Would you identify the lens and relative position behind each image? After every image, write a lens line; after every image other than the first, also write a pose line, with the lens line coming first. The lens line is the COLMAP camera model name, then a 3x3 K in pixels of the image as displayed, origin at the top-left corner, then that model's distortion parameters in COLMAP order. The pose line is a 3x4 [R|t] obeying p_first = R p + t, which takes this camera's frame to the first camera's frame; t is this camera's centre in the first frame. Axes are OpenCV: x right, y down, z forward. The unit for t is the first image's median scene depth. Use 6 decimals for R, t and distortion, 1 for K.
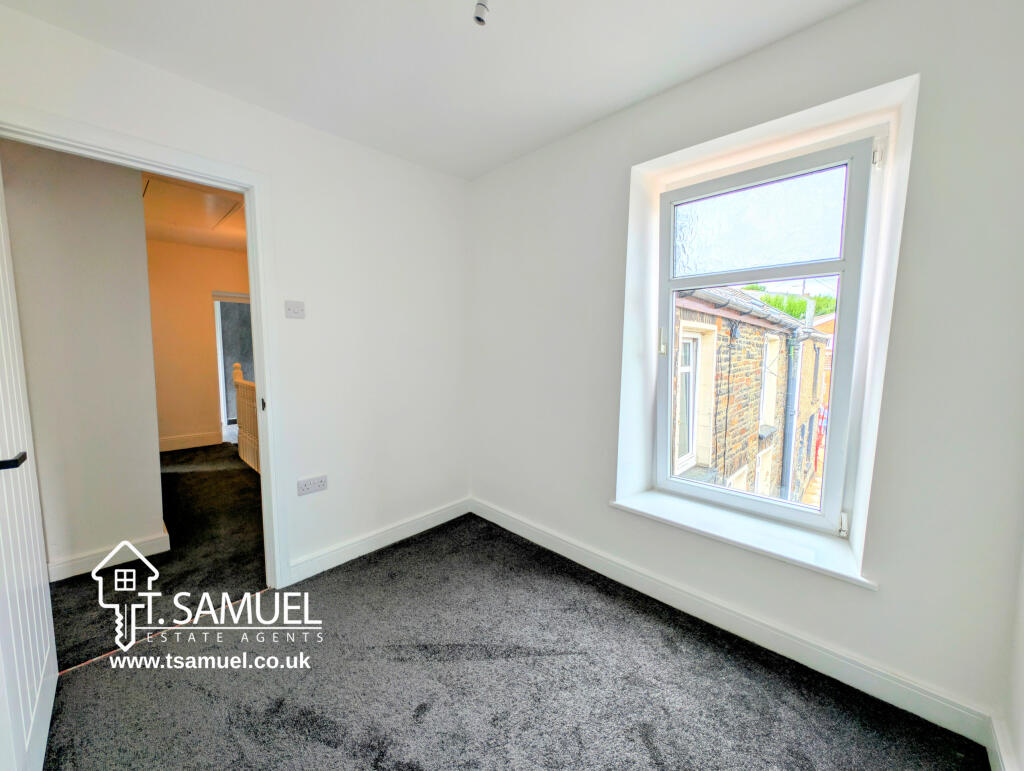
lens RADIAL K [[369.3, 0, 512.0], [0, 369.3, 385.5], [0, 0, 1]] dist [0.000465, -0.004227]
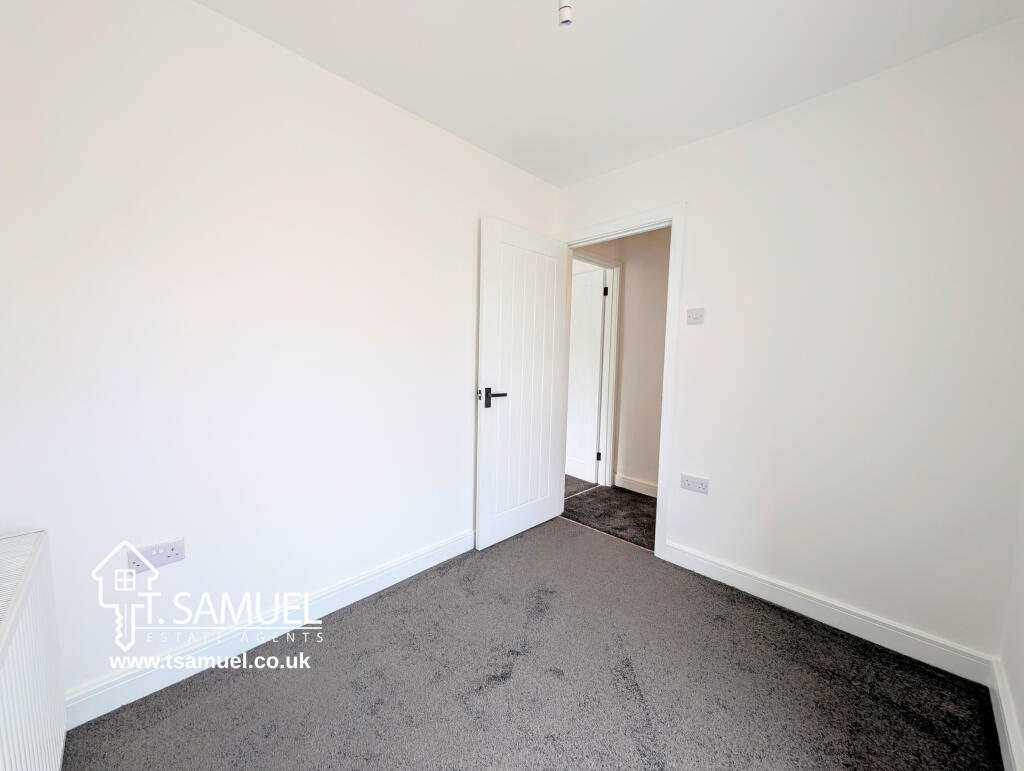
lens RADIAL K [[369.3, 0, 512.0], [0, 369.3, 385.5], [0, 0, 1]] dist [0.000465, -0.004227]
pose [[0.011126, 0.095333, -0.995383, 0.466041], [-0.117355, 0.988690, 0.093380, -0.041117], [0.993028, 0.115775, 0.022188, 0.438897]]
